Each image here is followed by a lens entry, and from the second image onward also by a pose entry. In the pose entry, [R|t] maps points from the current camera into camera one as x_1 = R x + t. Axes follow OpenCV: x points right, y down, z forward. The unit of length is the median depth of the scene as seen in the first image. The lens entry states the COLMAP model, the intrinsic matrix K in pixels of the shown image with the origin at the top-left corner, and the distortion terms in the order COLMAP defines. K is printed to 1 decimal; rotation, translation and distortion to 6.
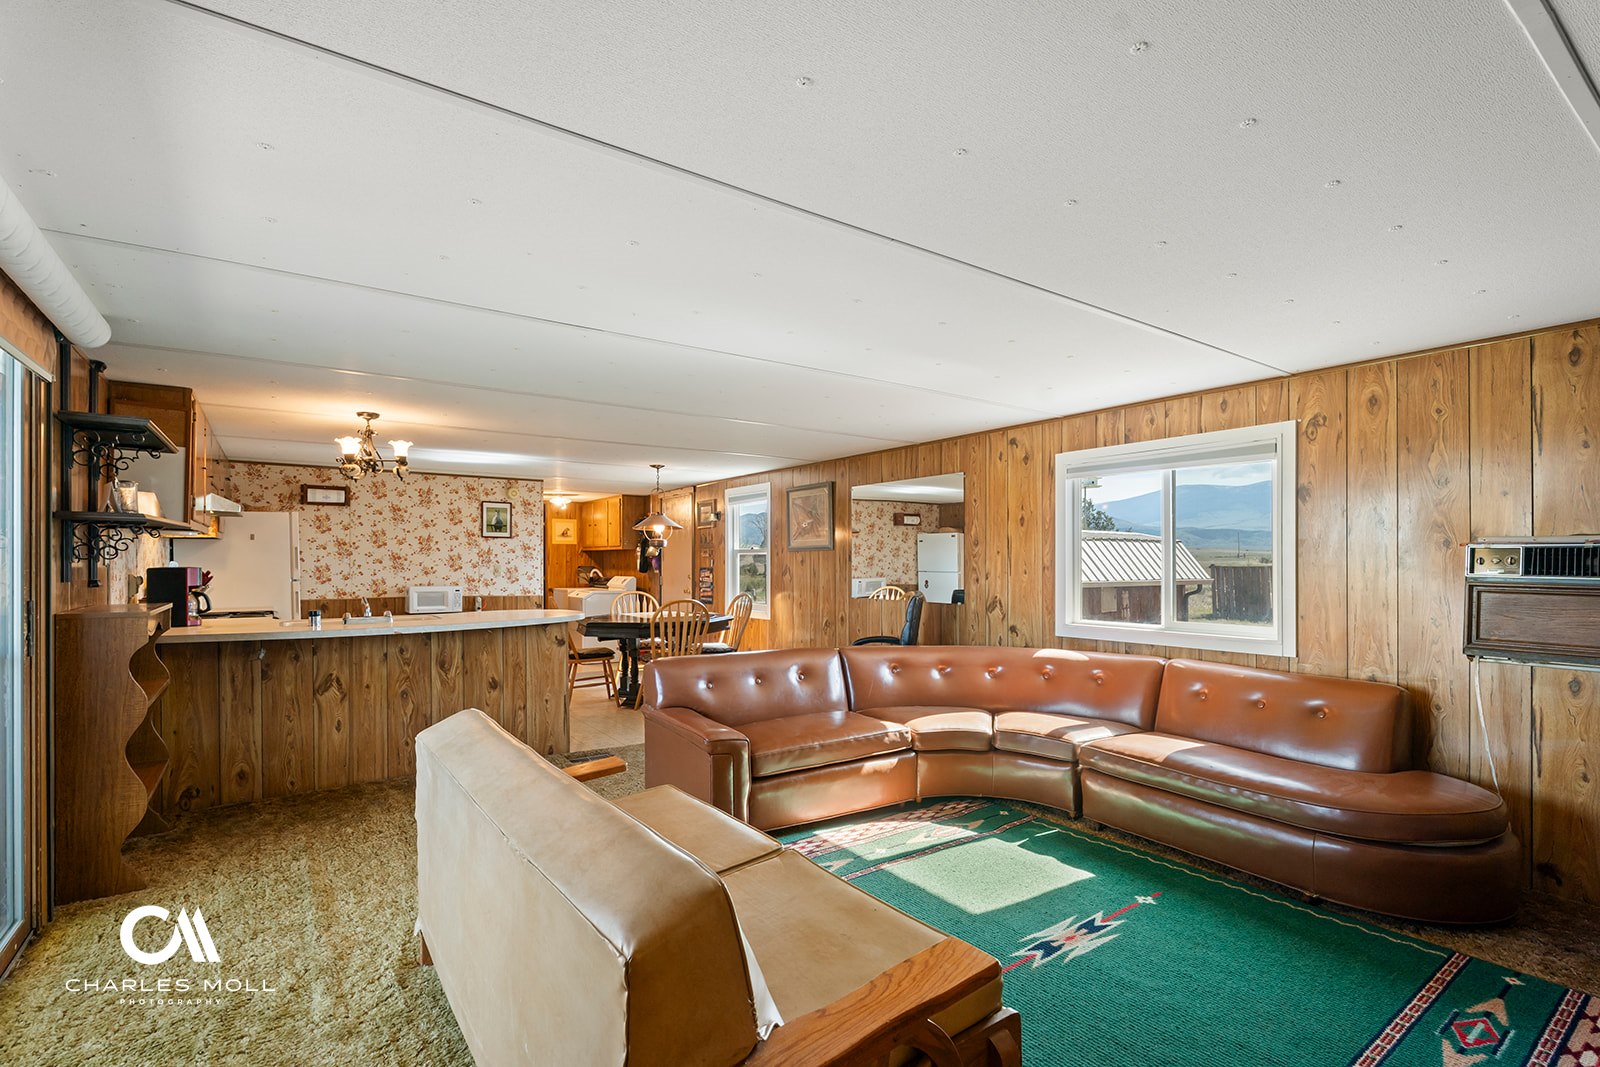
lens RADIAL K [[732.5, 0, 785.3], [0, 732.5, 563.9], [0, 0, 1]] dist [0.002822, -0.001707]
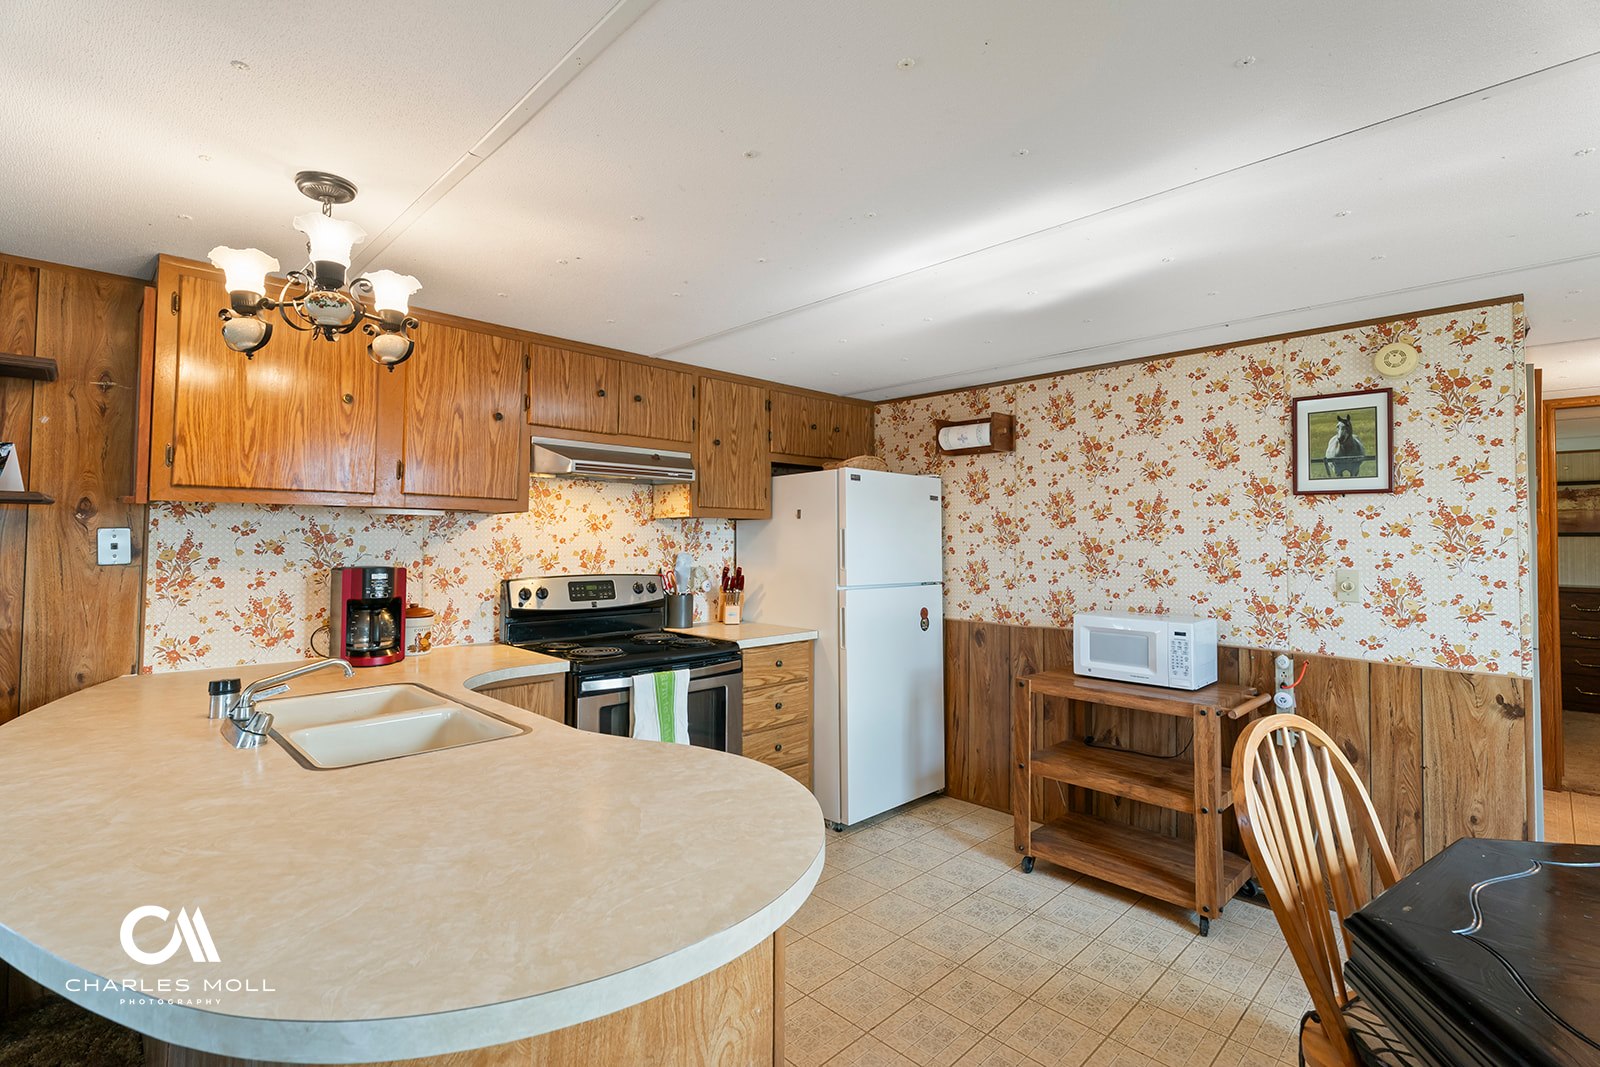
lens RADIAL K [[732.5, 0, 798.4], [0, 732.5, 518.3], [0, 0, 1]] dist [0.002822, -0.001707]
pose [[0.172486, -0.028709, -0.984594, -0.094212], [-0.007676, 0.999506, -0.030489, -0.011570], [0.984982, 0.012816, 0.172180, 0.714207]]
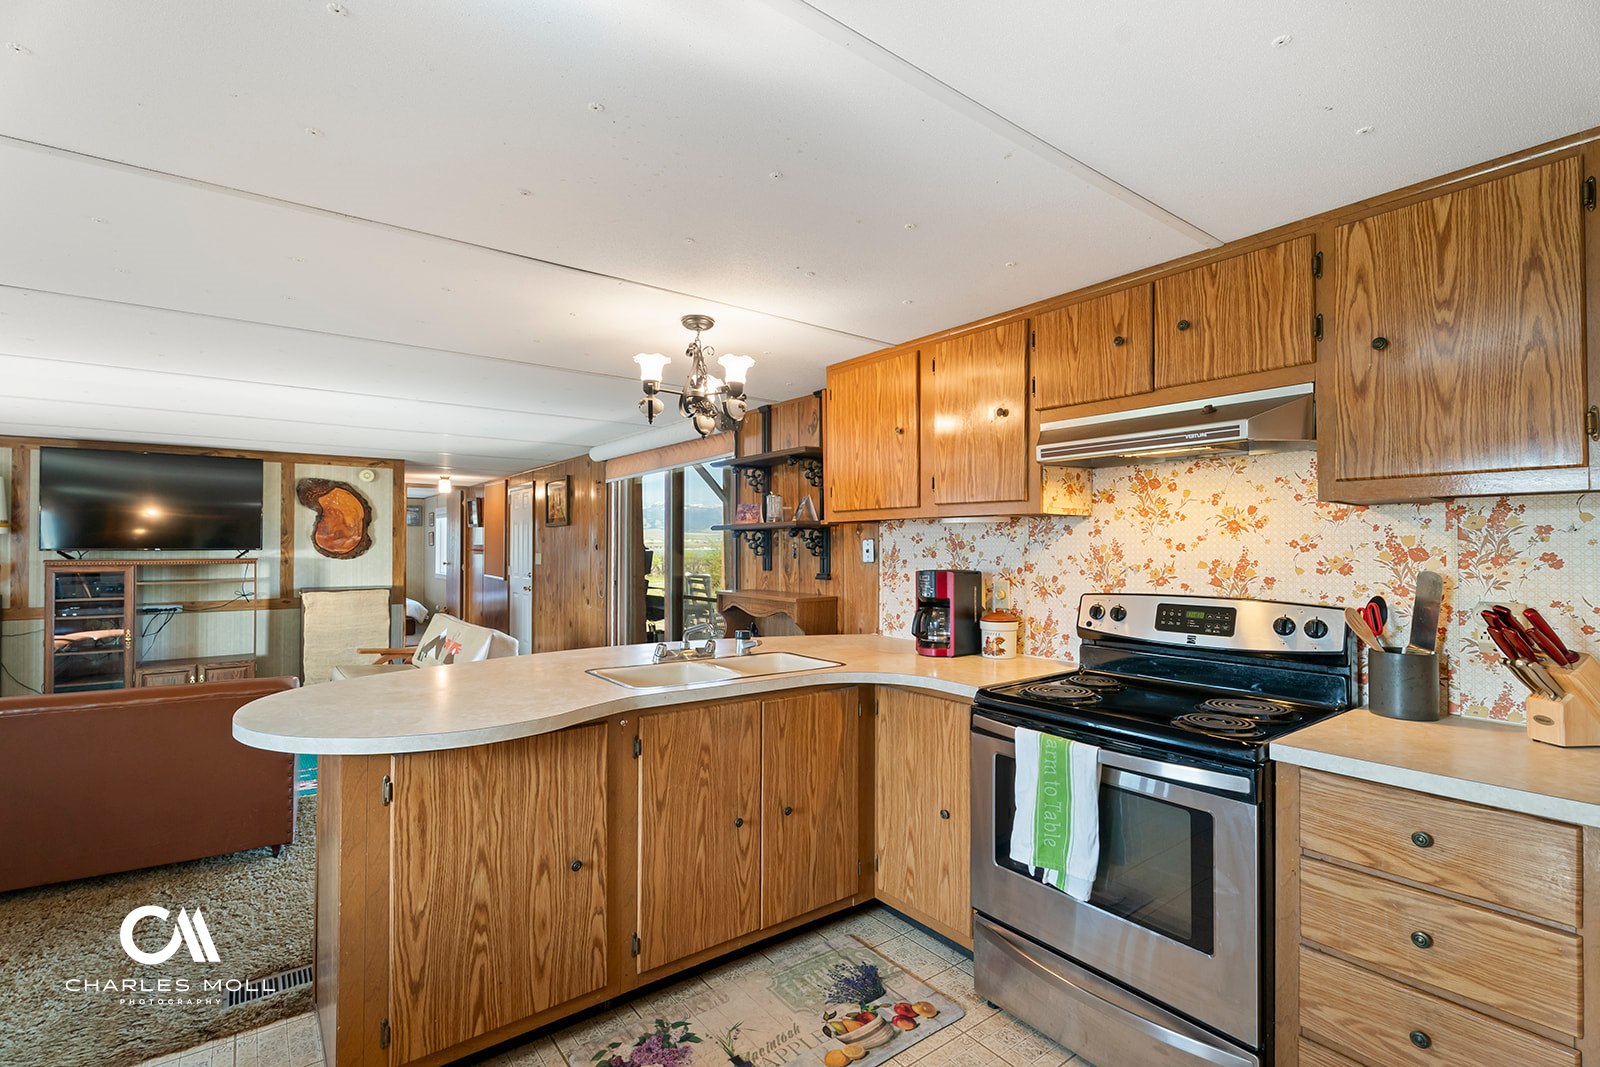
lens RADIAL K [[732.5, 0, 791.2], [0, 732.5, 532.2], [0, 0, 1]] dist [0.002822, -0.001707]
pose [[-0.999622, -0.001357, -0.027445, -0.373601], [-0.000901, 0.999861, -0.016624, -0.011331], [0.027464, -0.016593, -0.999485, 0.964235]]
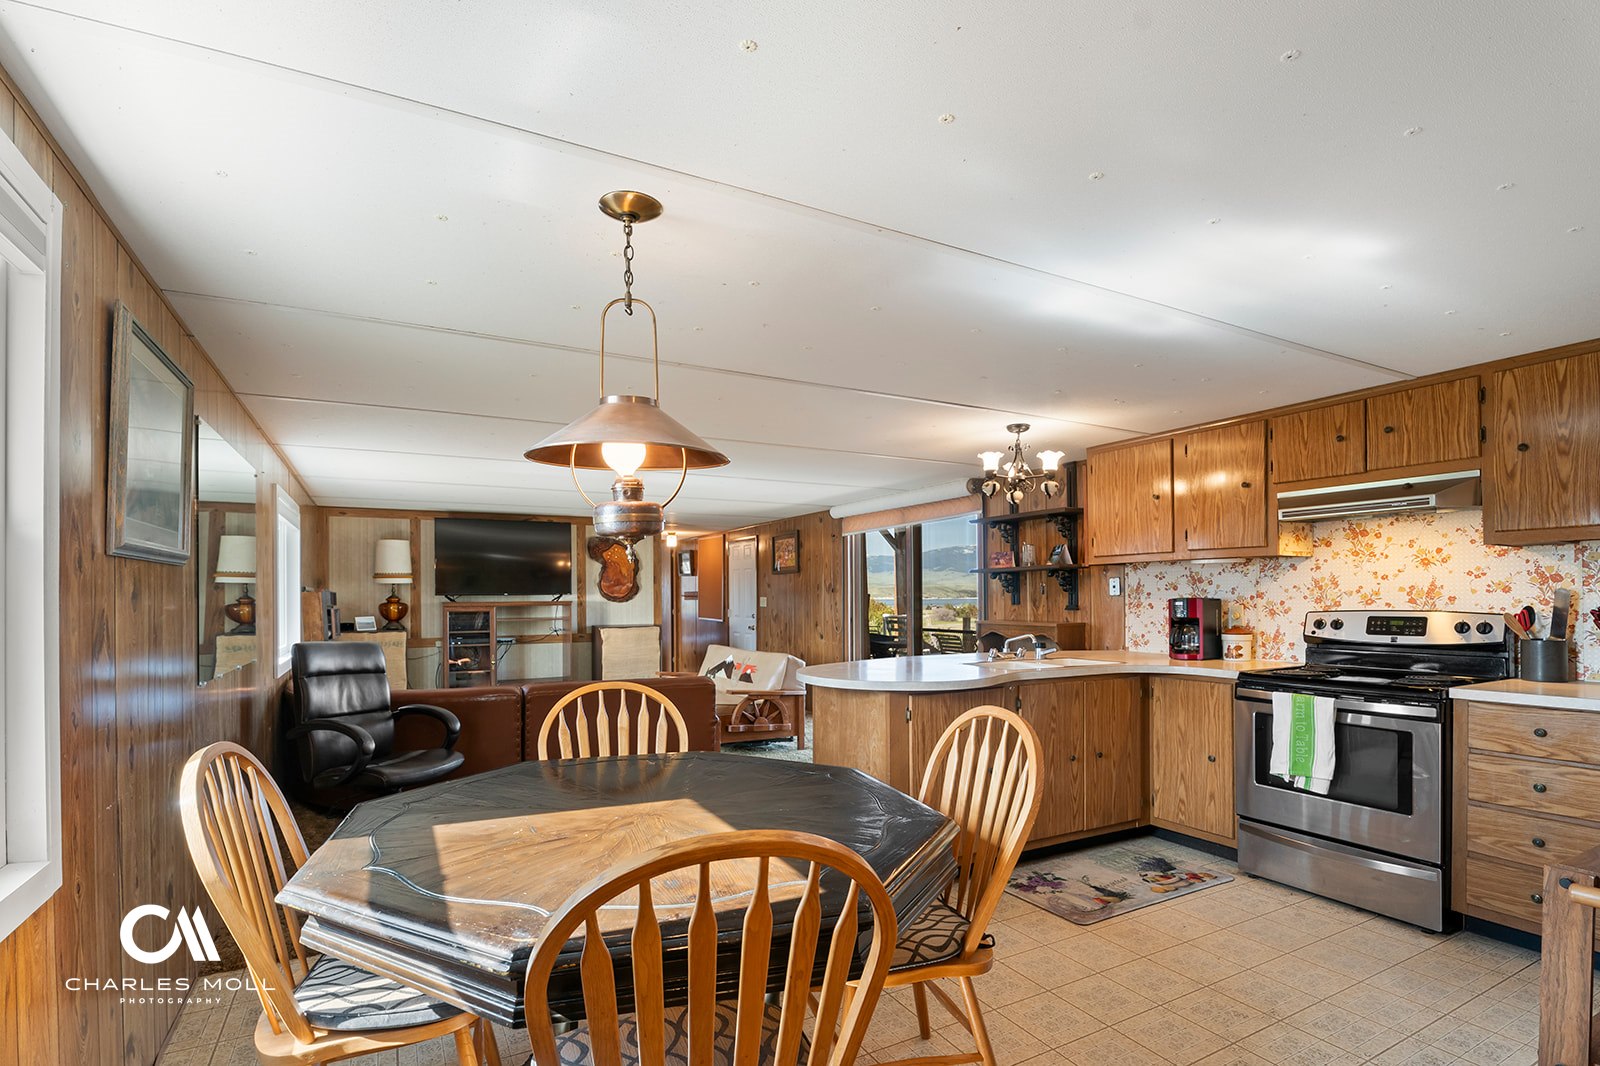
lens RADIAL K [[775.9, 0, 776.0], [0, 775.9, 589.3], [0, 0, 1]] dist [-0.012024, -0.002476]
pose [[-0.991689, 0.007998, 0.128407, -0.238044], [0.007033, 0.999944, -0.007967, -0.001707], [-0.128464, -0.006998, -0.991690, 1.172769]]
